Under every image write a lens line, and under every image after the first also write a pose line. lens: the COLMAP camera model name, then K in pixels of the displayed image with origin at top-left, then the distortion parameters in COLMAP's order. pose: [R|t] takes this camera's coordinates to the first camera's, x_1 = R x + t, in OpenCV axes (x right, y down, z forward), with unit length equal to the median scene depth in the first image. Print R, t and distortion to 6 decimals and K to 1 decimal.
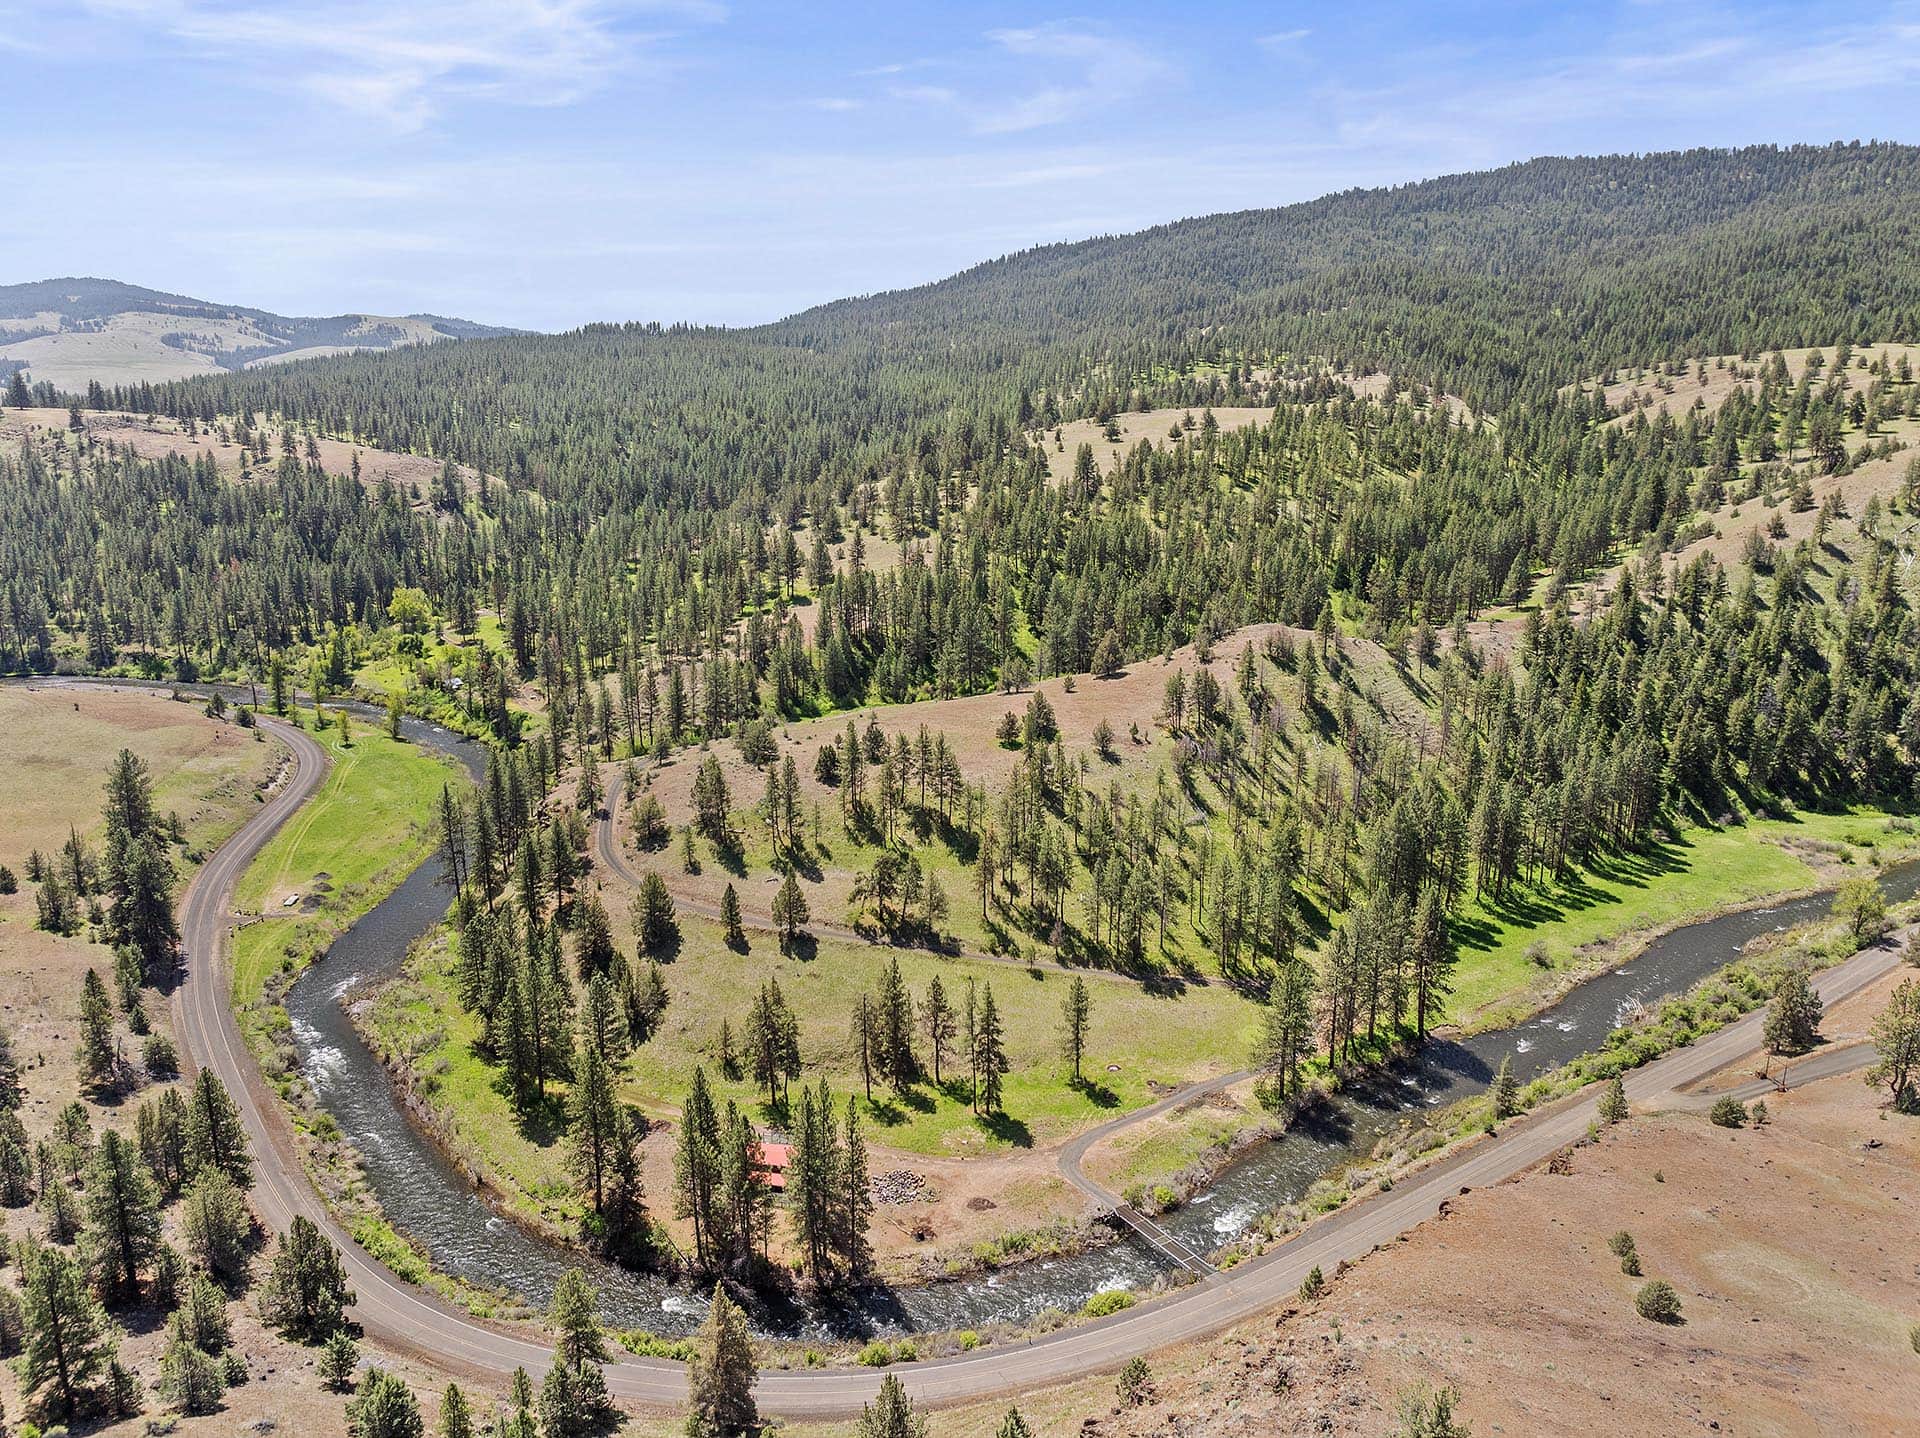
lens RADIAL K [[1362.0, 0, 955.7], [0, 1362.0, 716.4], [0, 0, 1]] dist [-0.046007, 0.026325]
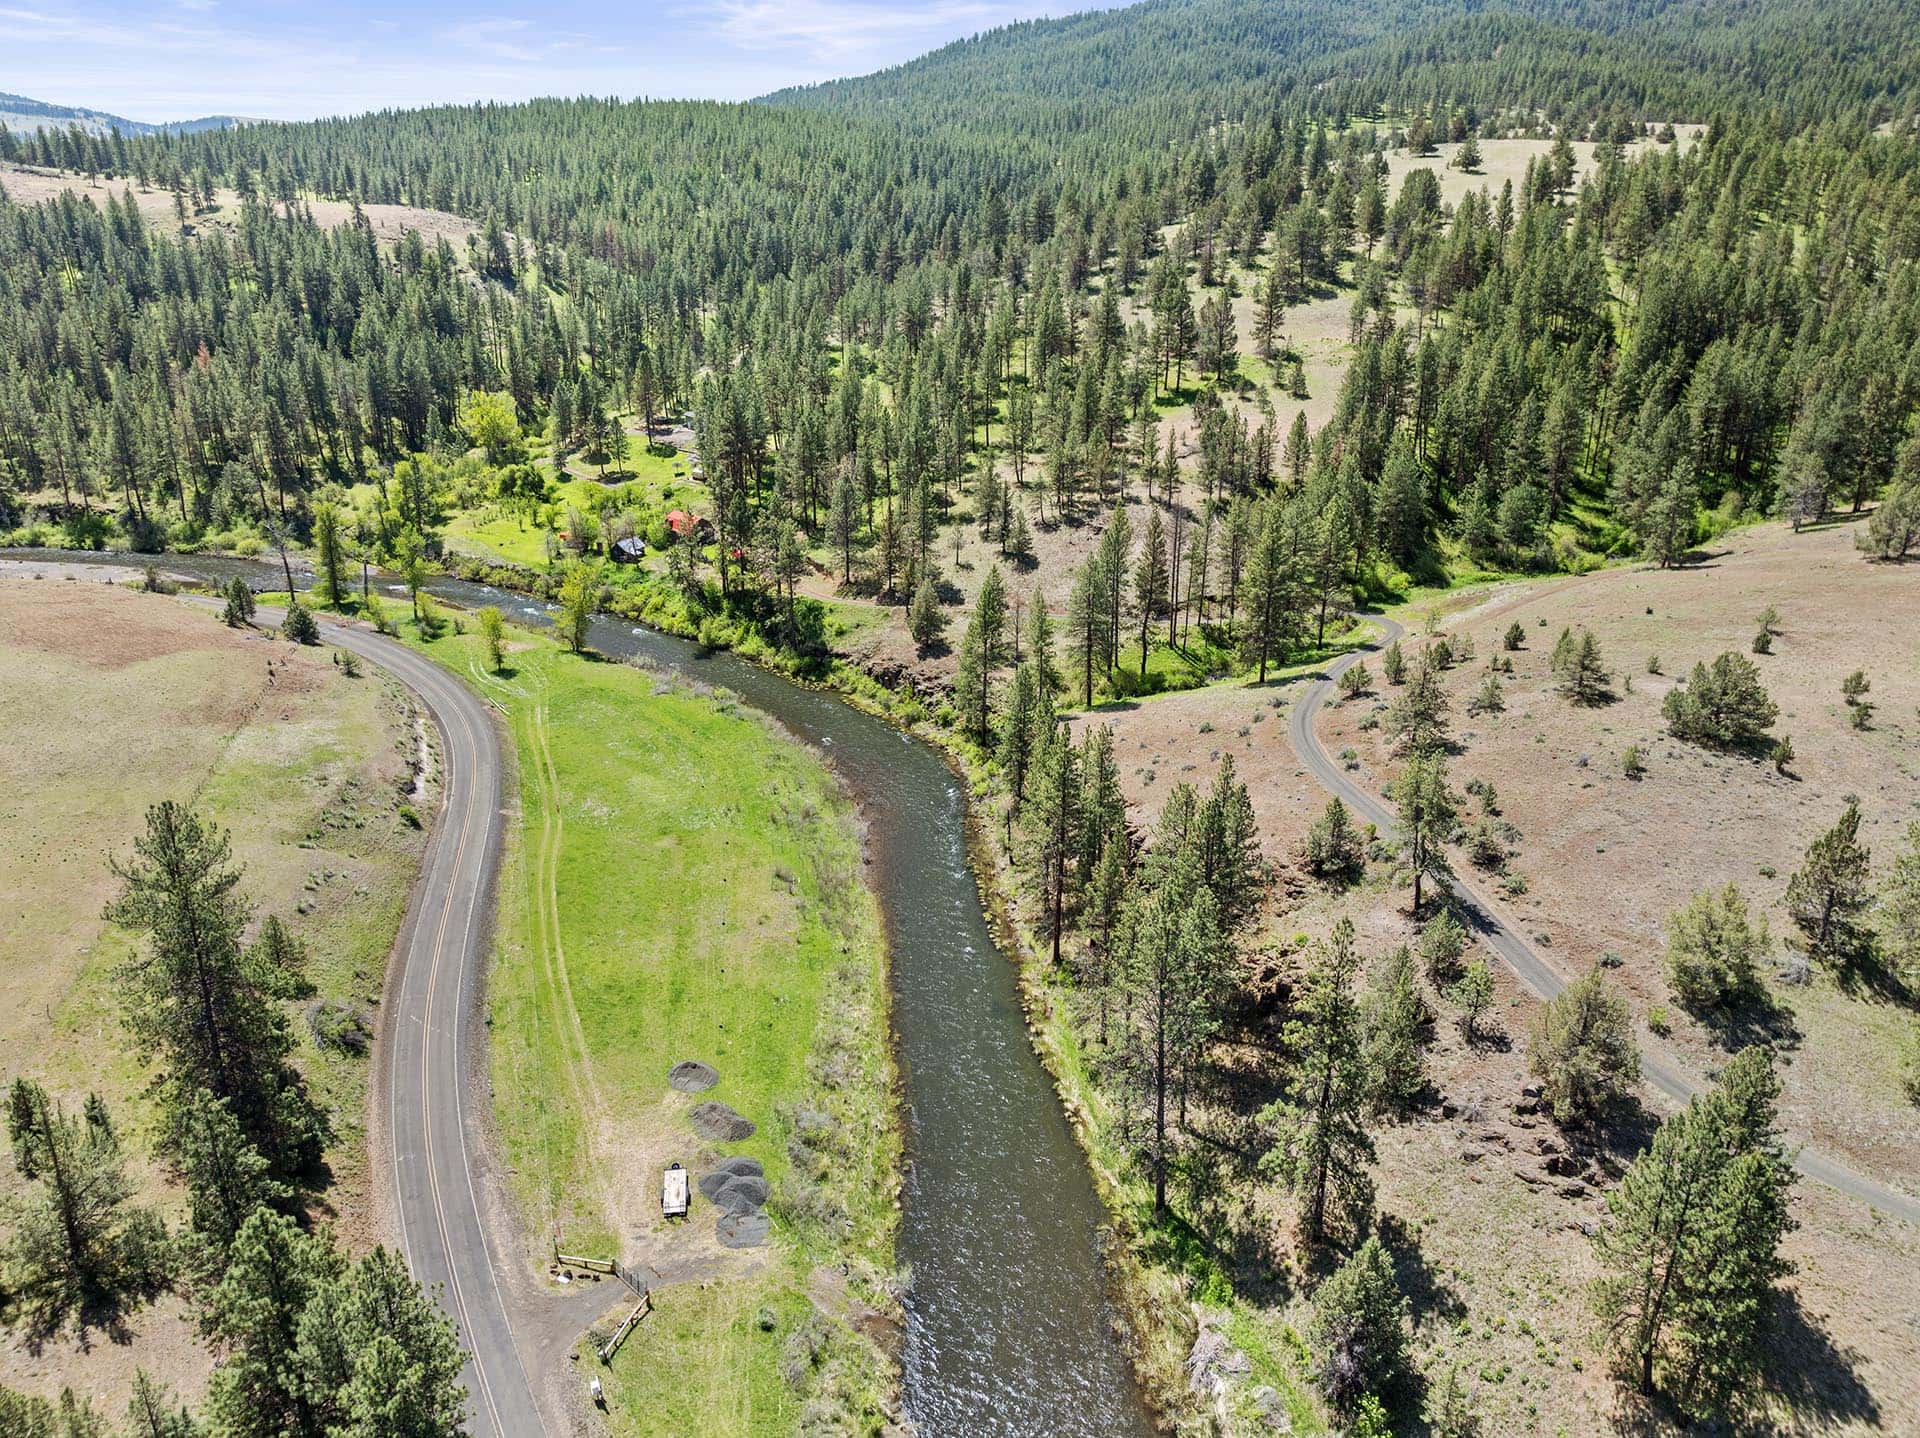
lens RADIAL K [[1362.0, 0, 967.2], [0, 1362.0, 723.5], [0, 0, 1]] dist [-0.046007, 0.026325]
pose [[0.997486, -0.028303, 0.064966, -0.238707], [0.019746, 0.991480, 0.128755, -0.019055], [-0.068057, -0.127148, 0.989546, 0.356857]]
